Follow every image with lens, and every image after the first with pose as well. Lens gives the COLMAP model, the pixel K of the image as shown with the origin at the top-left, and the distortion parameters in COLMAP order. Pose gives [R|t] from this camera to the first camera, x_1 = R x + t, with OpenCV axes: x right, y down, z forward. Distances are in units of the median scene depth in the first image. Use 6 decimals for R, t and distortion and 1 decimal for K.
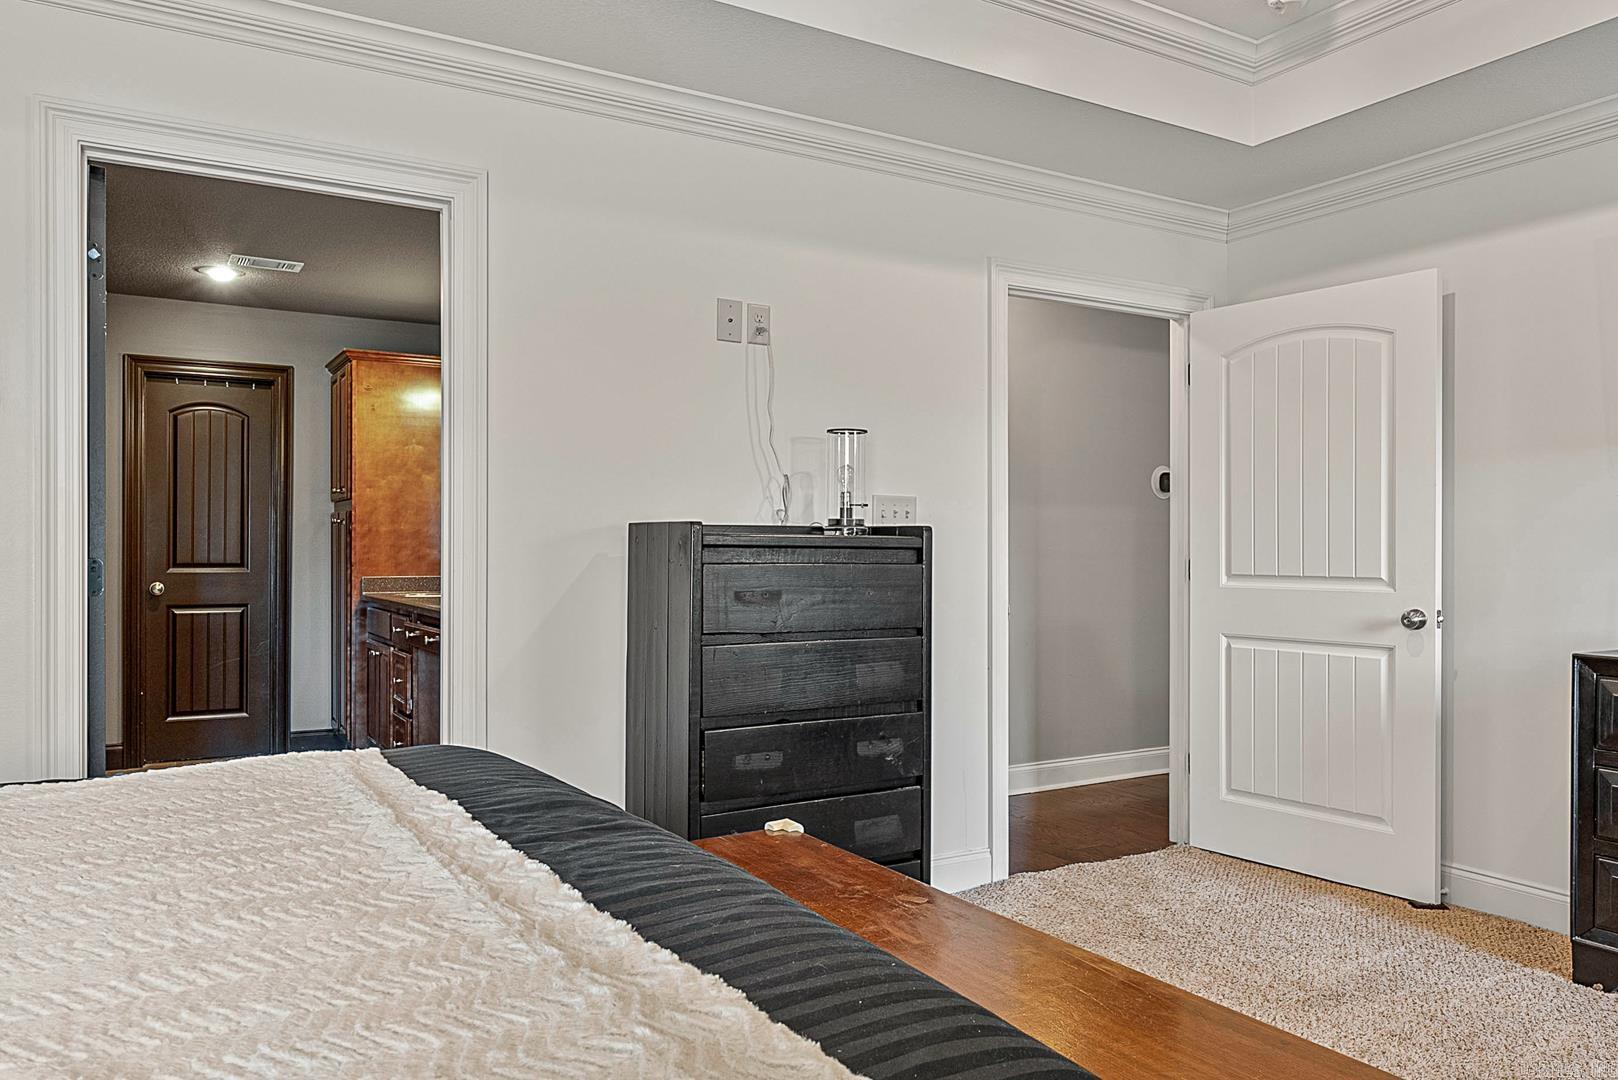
lens RADIAL K [[1146.2, 0, 808.6], [0, 1146.2, 555.5], [0, 0, 1]] dist [-0.000646, 0.000644]
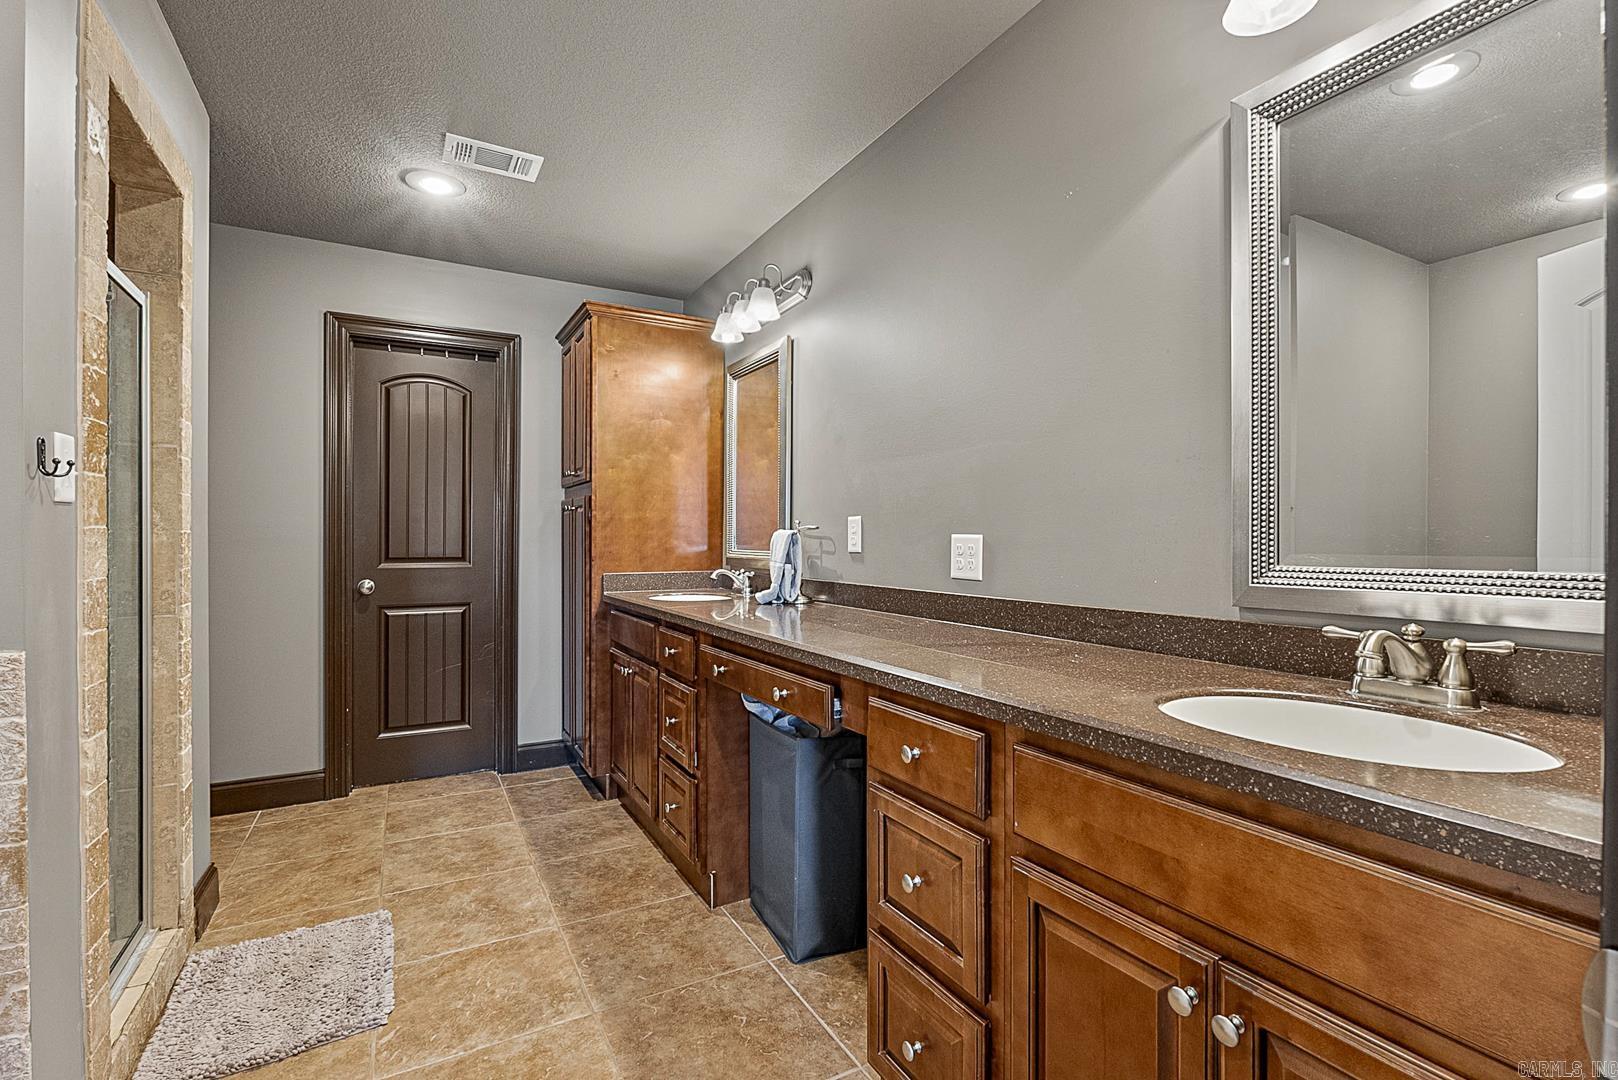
lens RADIAL K [[733.4, 0, 809.0], [0, 733.4, 540.0], [0, 0, 1]] dist [0.000316, -0.000794]
pose [[0.999701, -0.002525, -0.024310, -0.218665], [0.002453, 0.999993, -0.002989, -0.003931], [0.024317, 0.002928, 0.999700, 0.450062]]
